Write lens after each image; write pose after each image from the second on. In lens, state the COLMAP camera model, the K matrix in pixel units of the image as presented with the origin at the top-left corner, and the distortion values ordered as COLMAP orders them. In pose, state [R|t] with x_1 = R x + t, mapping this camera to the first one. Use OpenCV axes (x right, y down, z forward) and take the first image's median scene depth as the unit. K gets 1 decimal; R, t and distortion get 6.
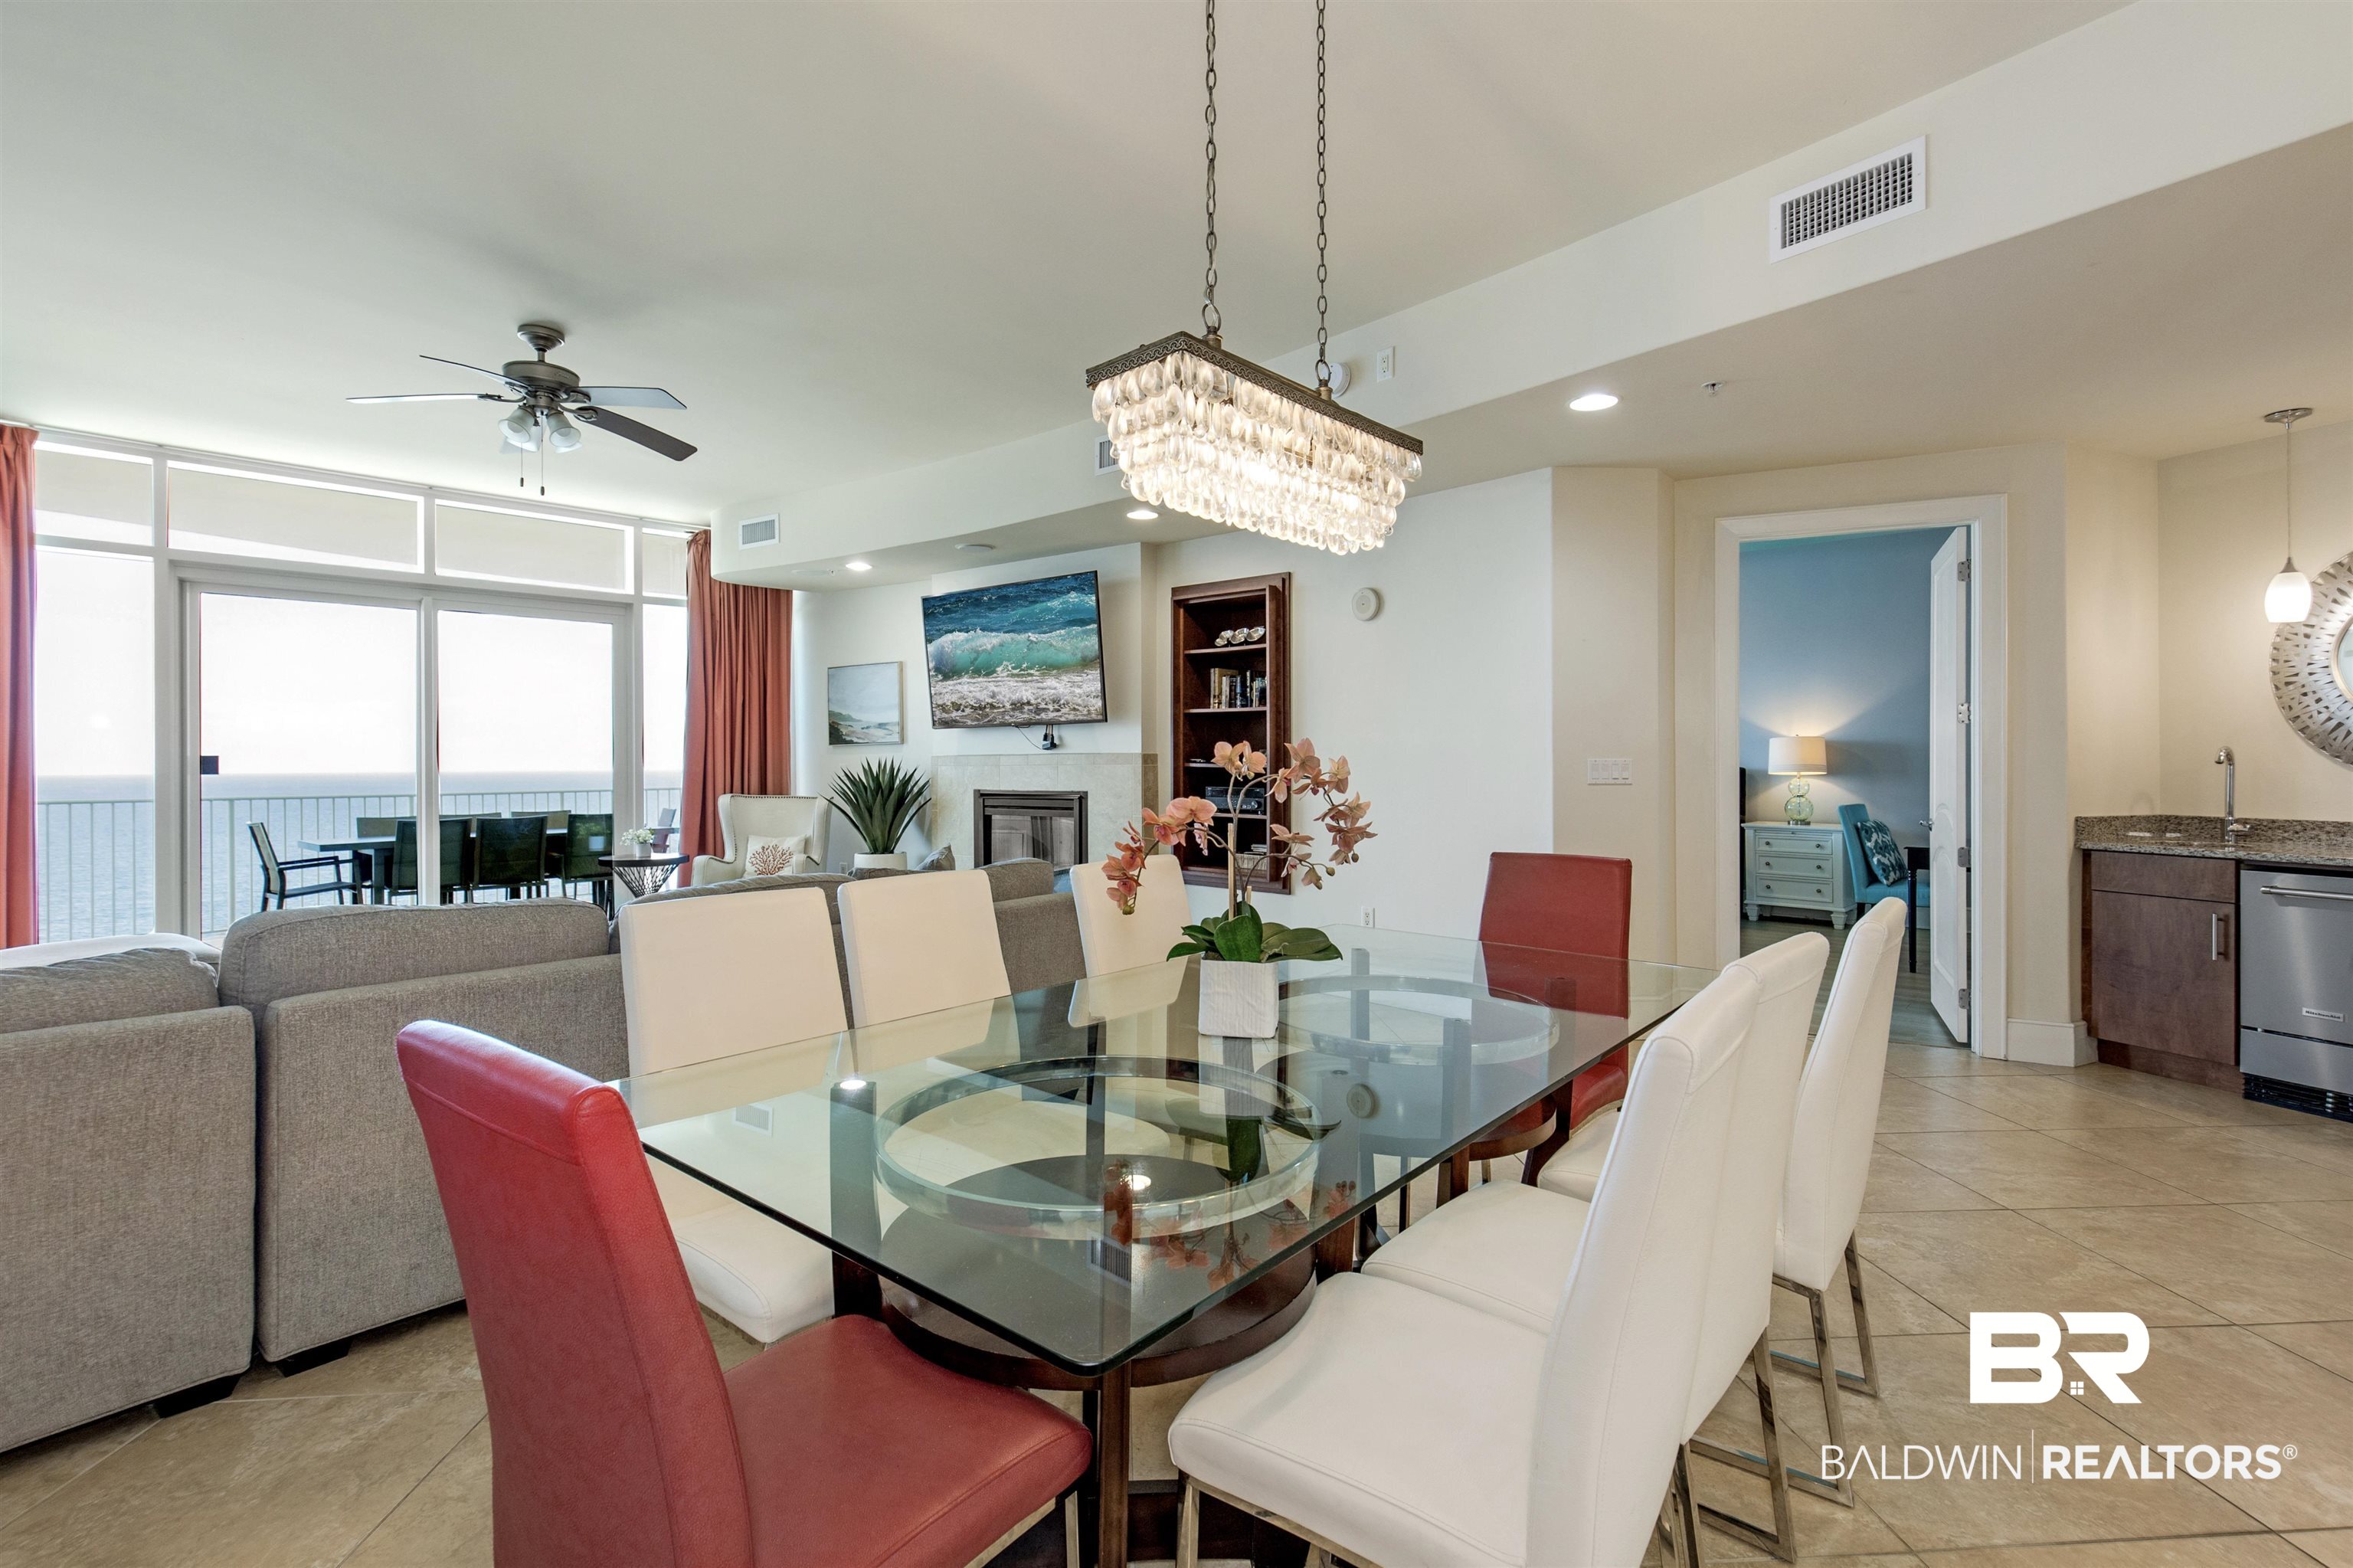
lens RADIAL K [[1055.9, 0, 1187.8], [0, 1055.9, 766.5], [0, 0, 1]] dist [0.000186, 0.000204]
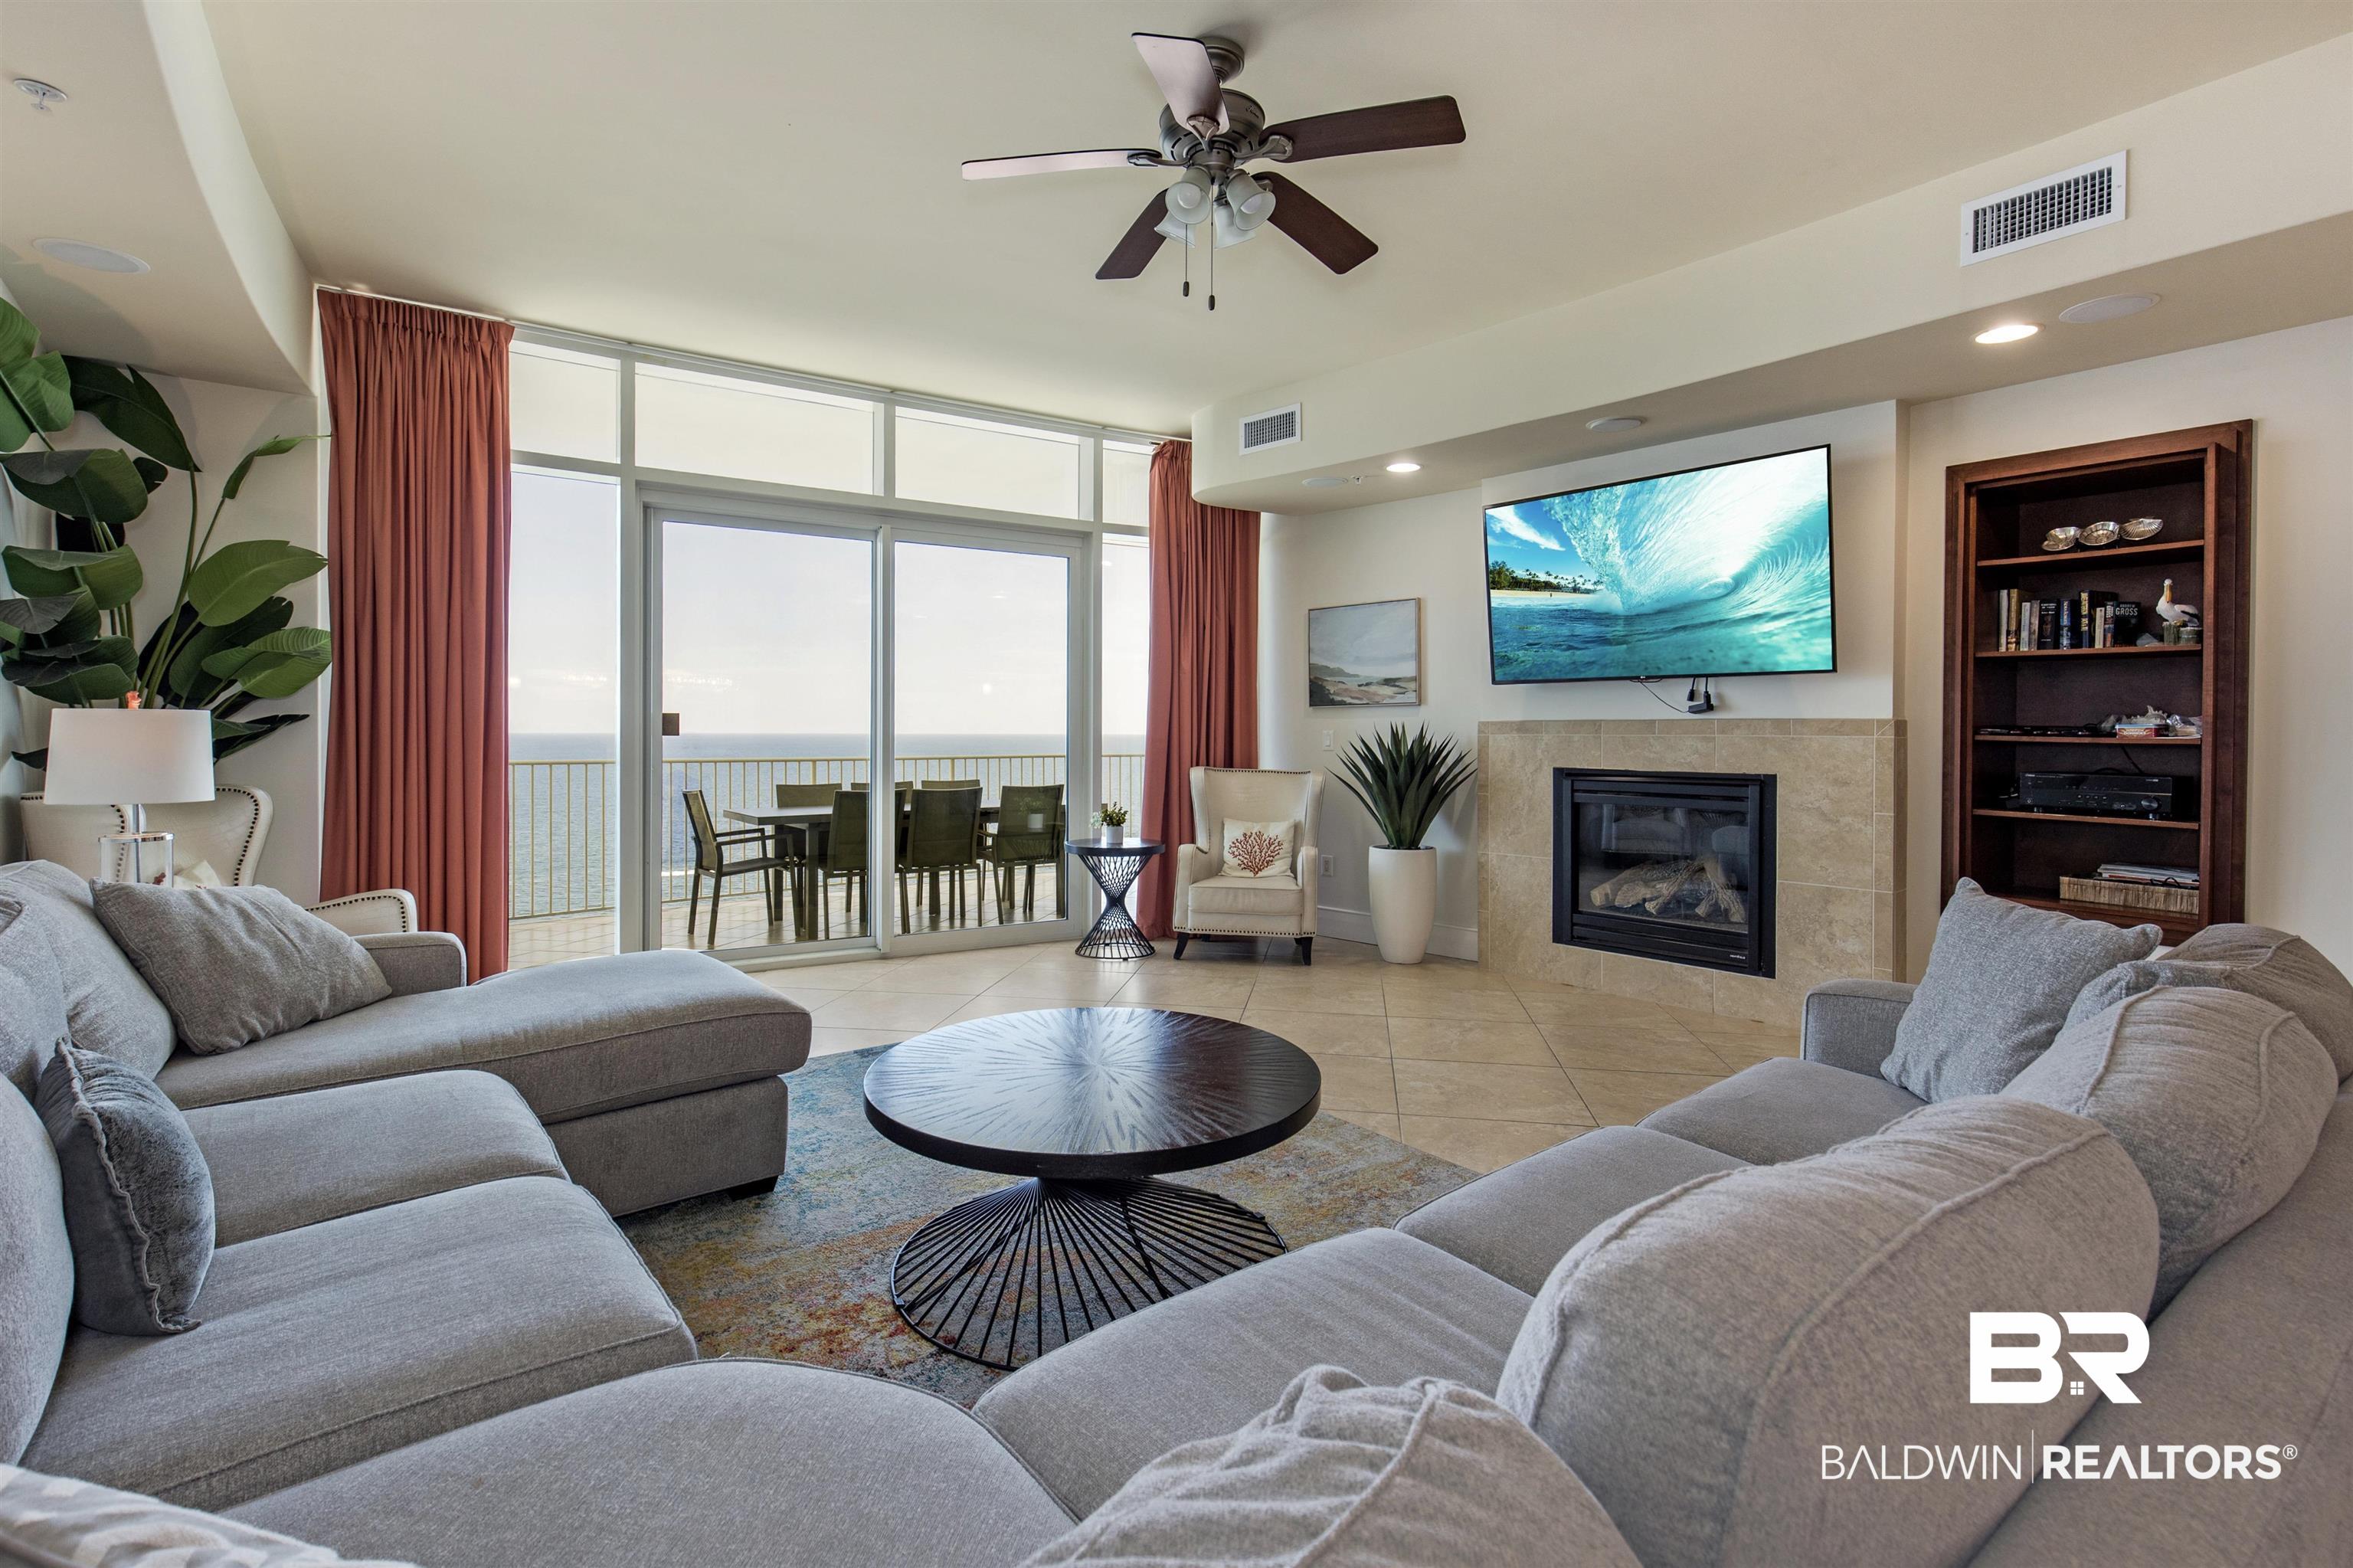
lens RADIAL K [[1080.1, 0, 1188.6], [0, 1080.1, 753.4], [0, 0, 1]] dist [0.002119, 0.000391]
pose [[0.975218, 0.015444, -0.220704, -0.306532], [-0.011780, 0.999770, 0.017907, 0.001922], [0.220930, -0.014863, 0.975176, 0.227079]]
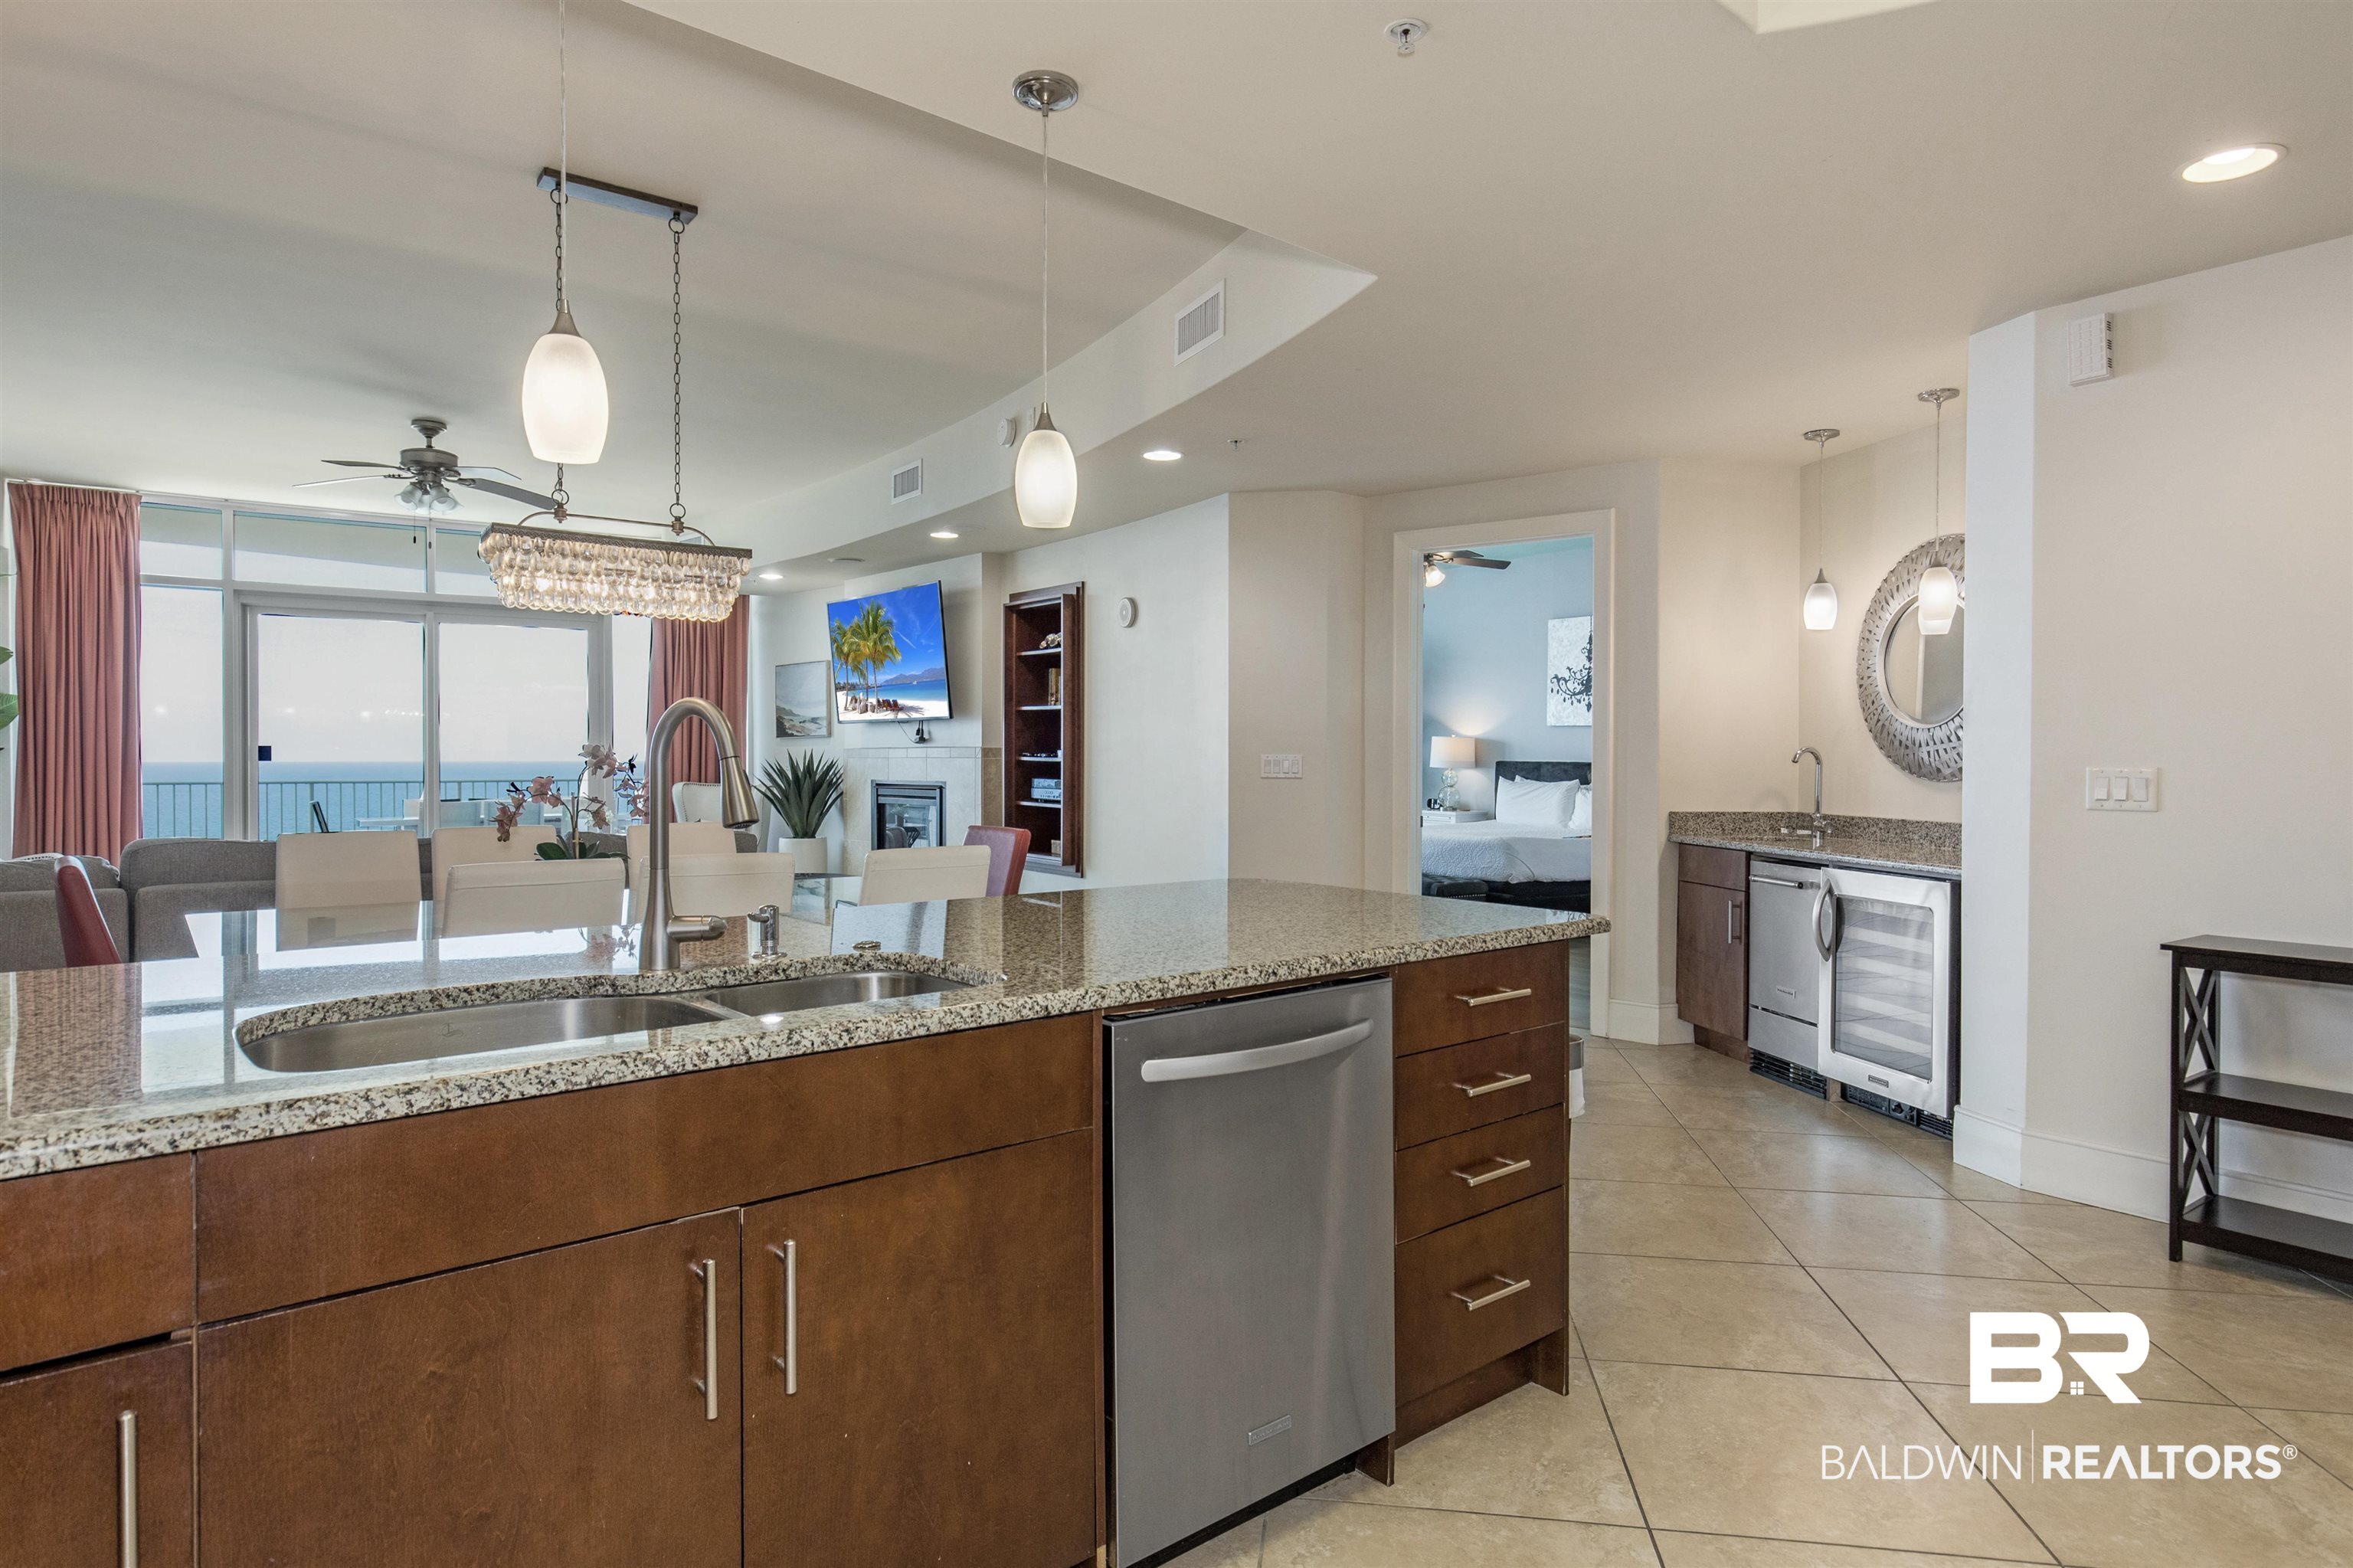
lens RADIAL K [[1269.1, 0, 1174.3], [0, 1269.1, 769.2], [0, 0, 1]] dist [0.003721, -0.002228]
pose [[0.979511, 0.008205, -0.201222, 0.392205], [-0.006743, 0.999946, 0.007951, -0.001691], [0.201276, -0.006431, 0.979513, -0.229360]]
